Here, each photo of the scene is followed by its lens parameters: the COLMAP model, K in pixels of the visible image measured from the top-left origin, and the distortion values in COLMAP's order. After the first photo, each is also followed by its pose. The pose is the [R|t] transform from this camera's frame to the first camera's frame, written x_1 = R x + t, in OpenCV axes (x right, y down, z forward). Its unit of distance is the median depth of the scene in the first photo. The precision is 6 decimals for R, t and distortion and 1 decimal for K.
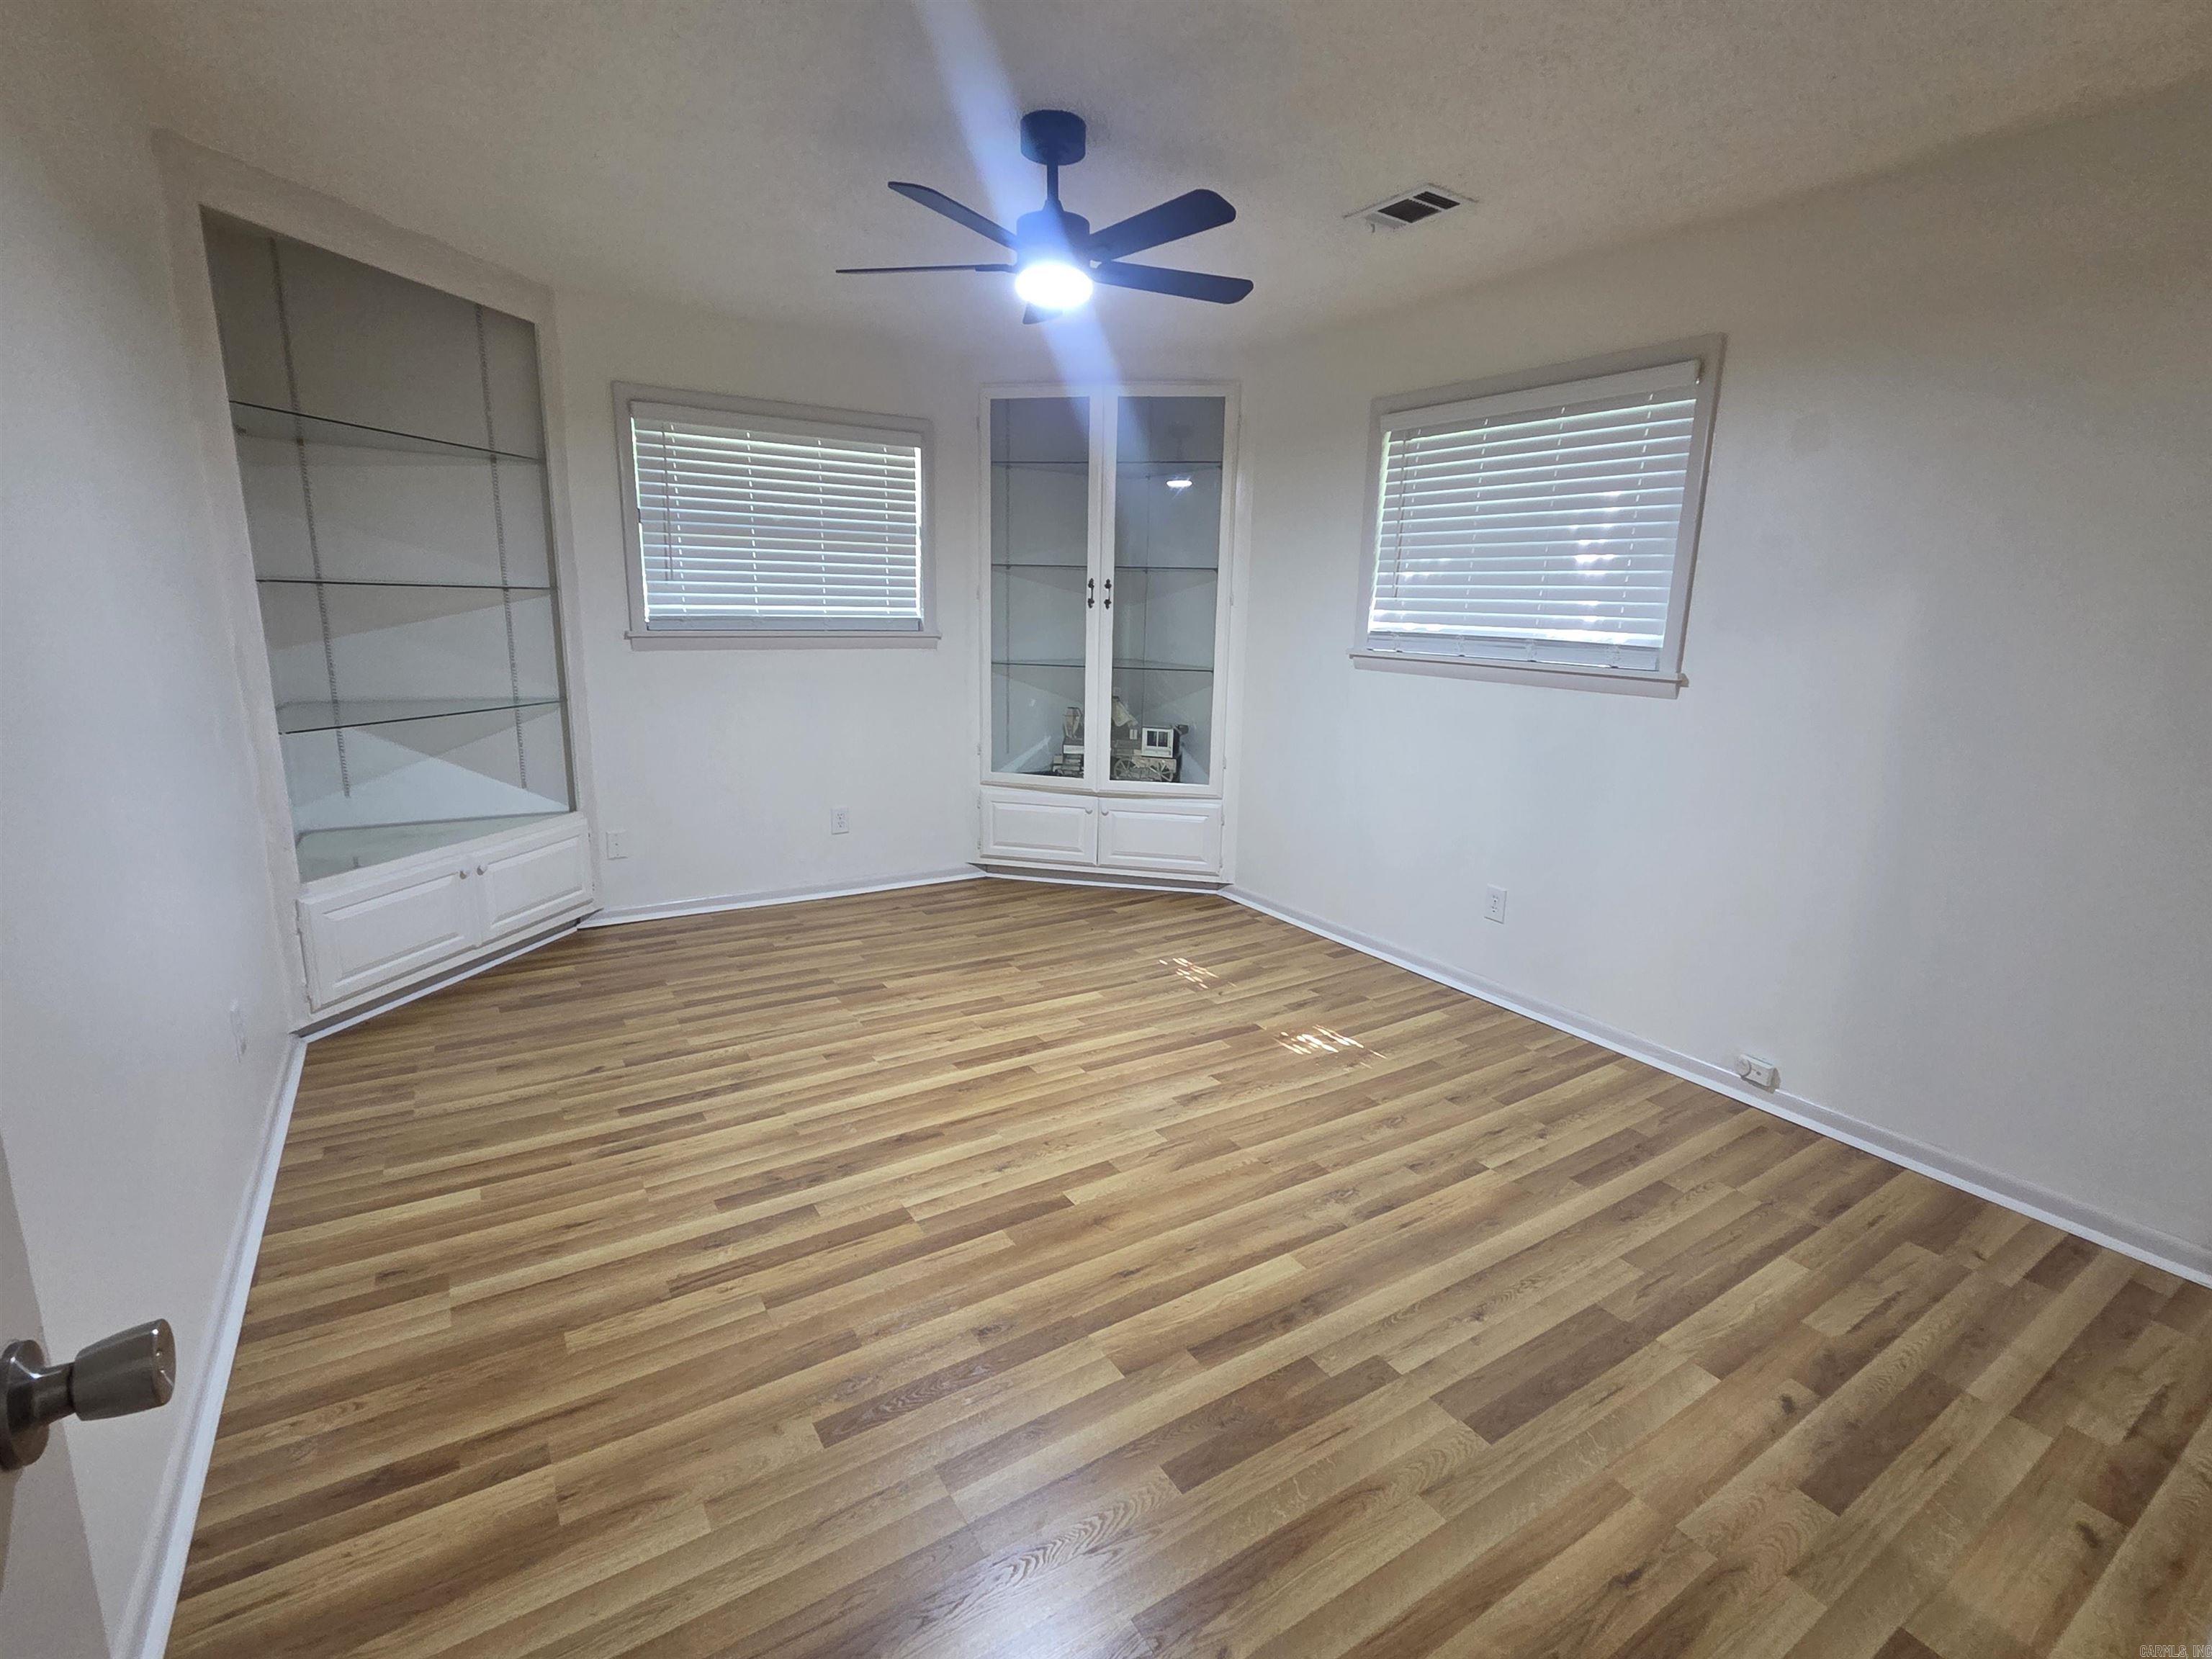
lens RADIAL K [[1030.4, 0, 1129.9], [0, 1030.4, 817.2], [0, 0, 1]] dist [0.003788, 0.000863]
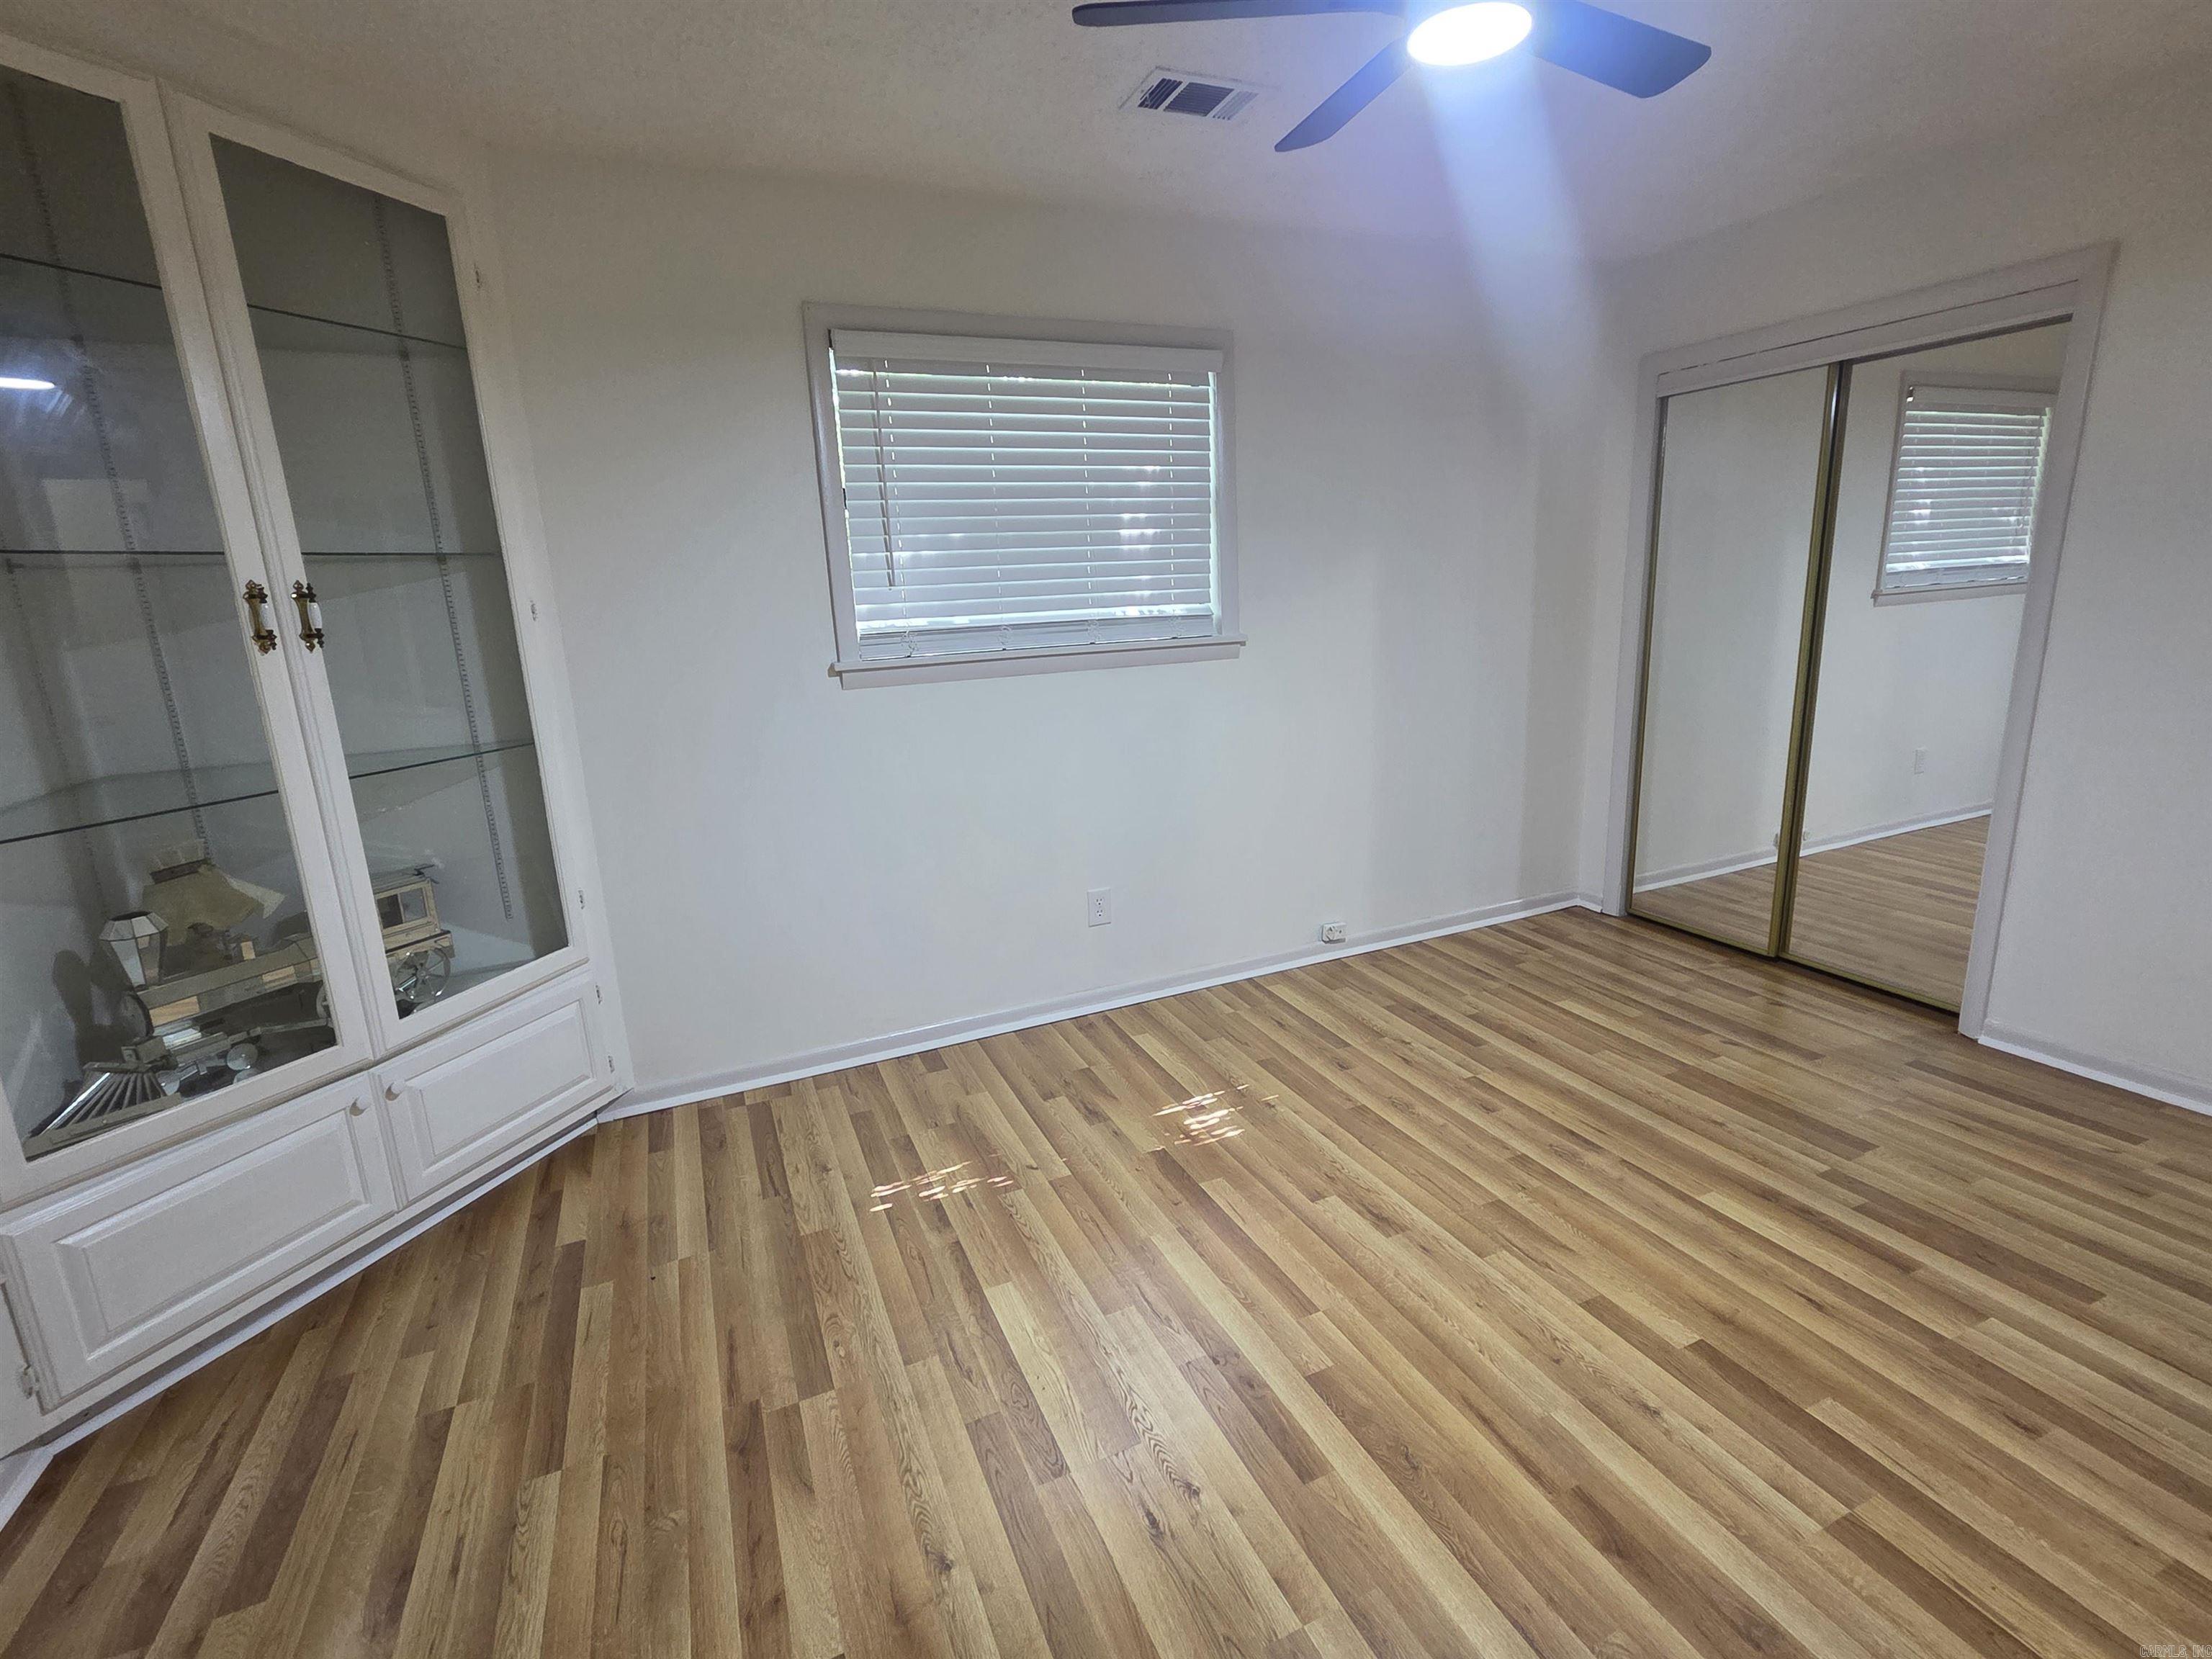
lens RADIAL K [[1030.4, 0, 1129.9], [0, 1030.4, 817.2], [0, 0, 1]] dist [0.003788, 0.000863]
pose [[0.160467, -0.253501, 0.953933, -0.569132], [0.249885, 0.945406, 0.209200, -0.202475], [-0.954886, 0.204804, 0.215052, 0.854700]]
